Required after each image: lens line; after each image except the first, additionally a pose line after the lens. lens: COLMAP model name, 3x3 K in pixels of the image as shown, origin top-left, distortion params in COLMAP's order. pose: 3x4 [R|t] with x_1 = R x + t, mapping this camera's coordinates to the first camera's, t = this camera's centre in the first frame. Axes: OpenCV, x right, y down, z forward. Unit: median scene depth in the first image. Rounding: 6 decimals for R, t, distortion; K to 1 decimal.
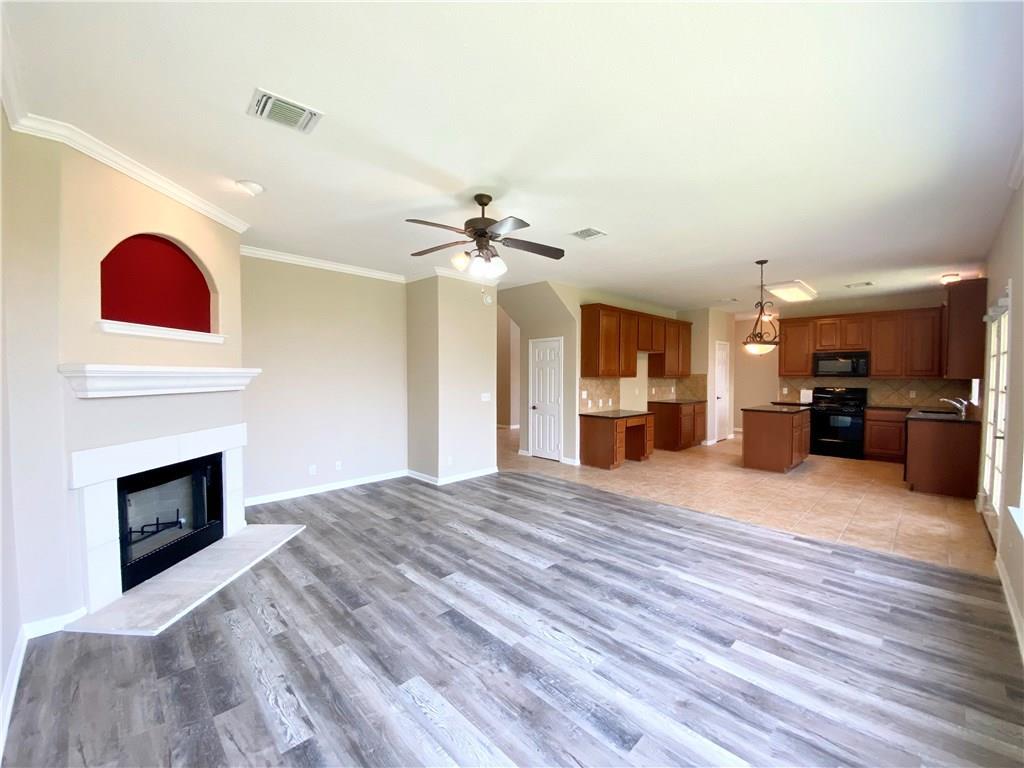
lens RADIAL K [[417.5, 0, 511.7], [0, 417.5, 382.4], [0, 0, 1]] dist [0.009222, -0.011201]
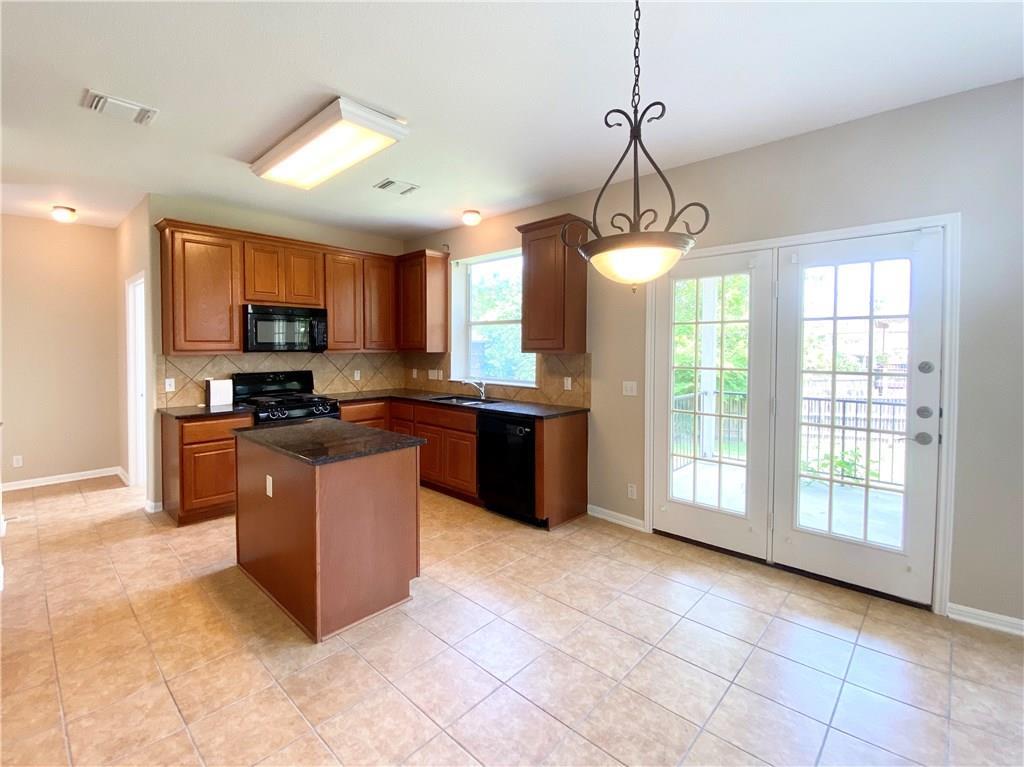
lens RADIAL K [[469.3, 0, 484.1], [0, 469.3, 351.6], [0, 0, 1]] dist [0.022739, -0.000815]
pose [[-0.008364, -0.015938, 0.999838, 0.381072], [0.024700, 0.999565, 0.016140, -0.040856], [-0.999660, 0.024831, -0.007967, 1.727157]]
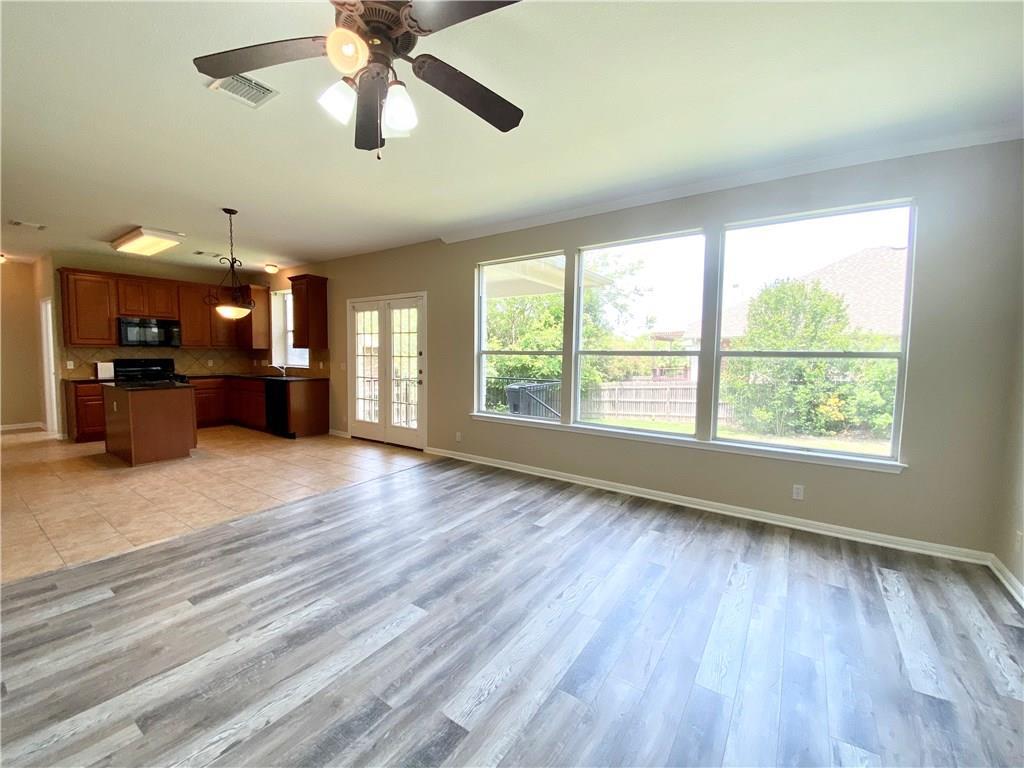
lens RADIAL K [[417.5, 0, 509.8], [0, 417.5, 378.8], [0, 0, 1]] dist [0.009222, -0.011201]
pose [[-0.189648, -0.068419, 0.979465, -0.592299], [0.012805, 0.997312, 0.072145, 0.002043], [-0.981769, 0.026225, -0.188262, 0.944497]]
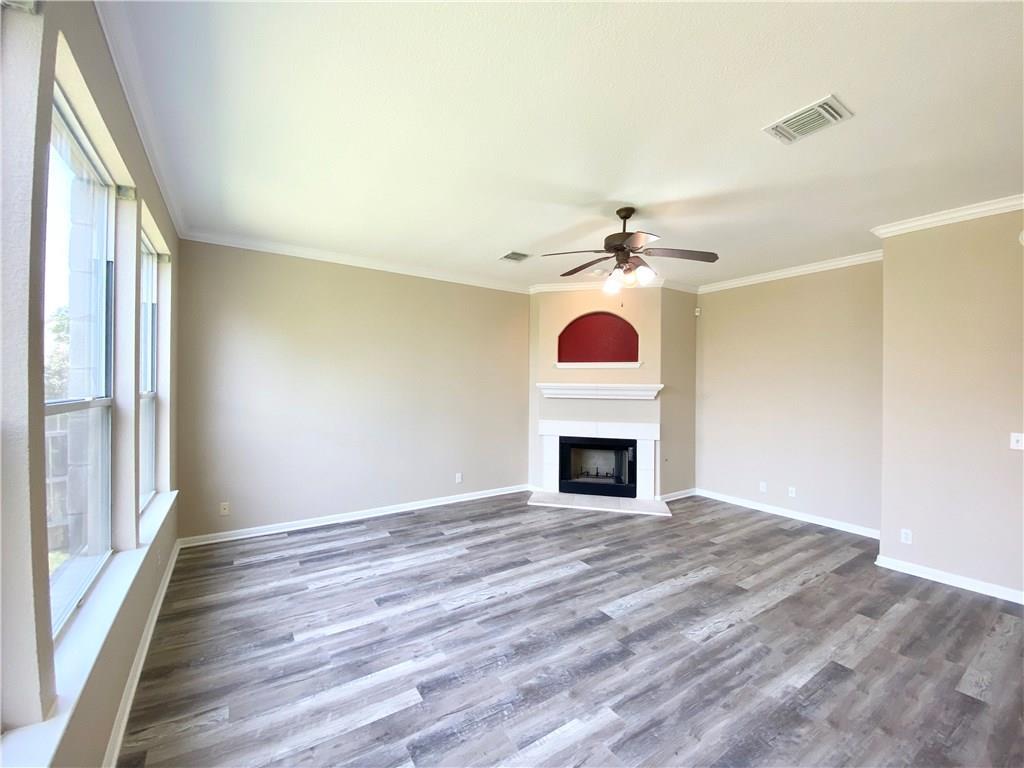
lens RADIAL K [[417.5, 0, 508.5], [0, 417.5, 379.4], [0, 0, 1]] dist [0.009222, -0.011201]
pose [[-0.197488, -0.013824, -0.980208, 0.951004], [-0.033222, 0.999421, -0.007402, -0.026846], [0.979742, 0.031103, -0.197833, 0.930479]]
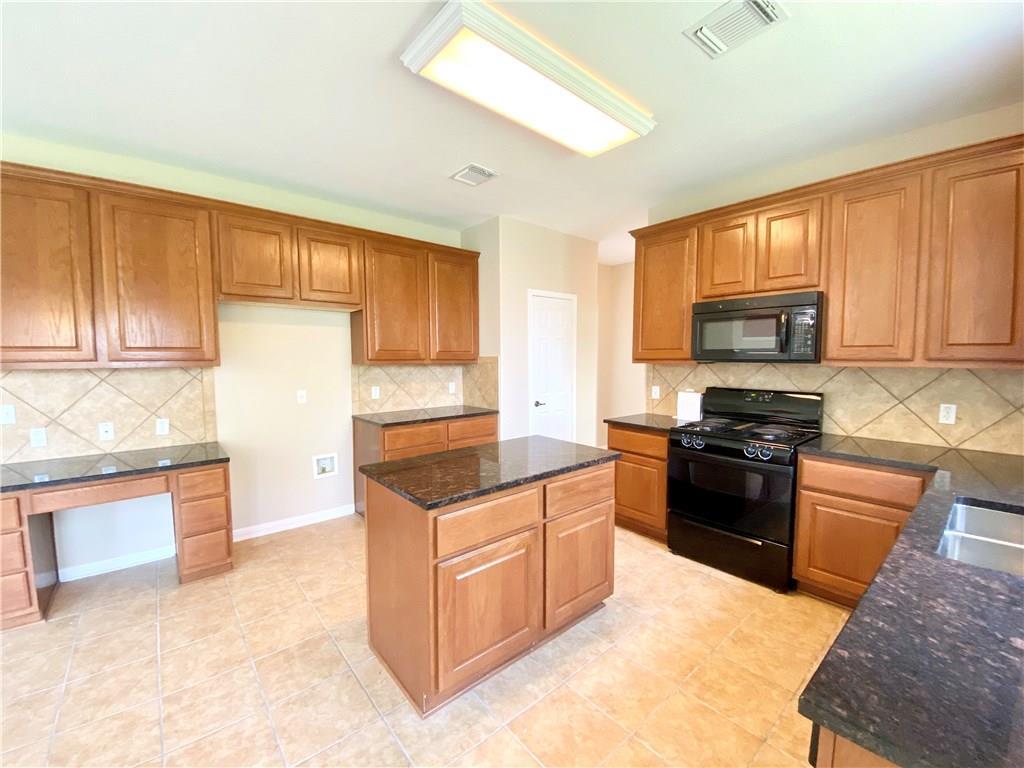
lens RADIAL K [[417.5, 0, 502.8], [0, 417.5, 387.9], [0, 0, 1]] dist [0.009222, -0.011201]
pose [[0.997086, 0.000504, -0.076278, 1.352183], [0.003735, 0.998456, 0.055415, -0.028956], [0.076189, -0.055539, 0.995545, 1.372279]]
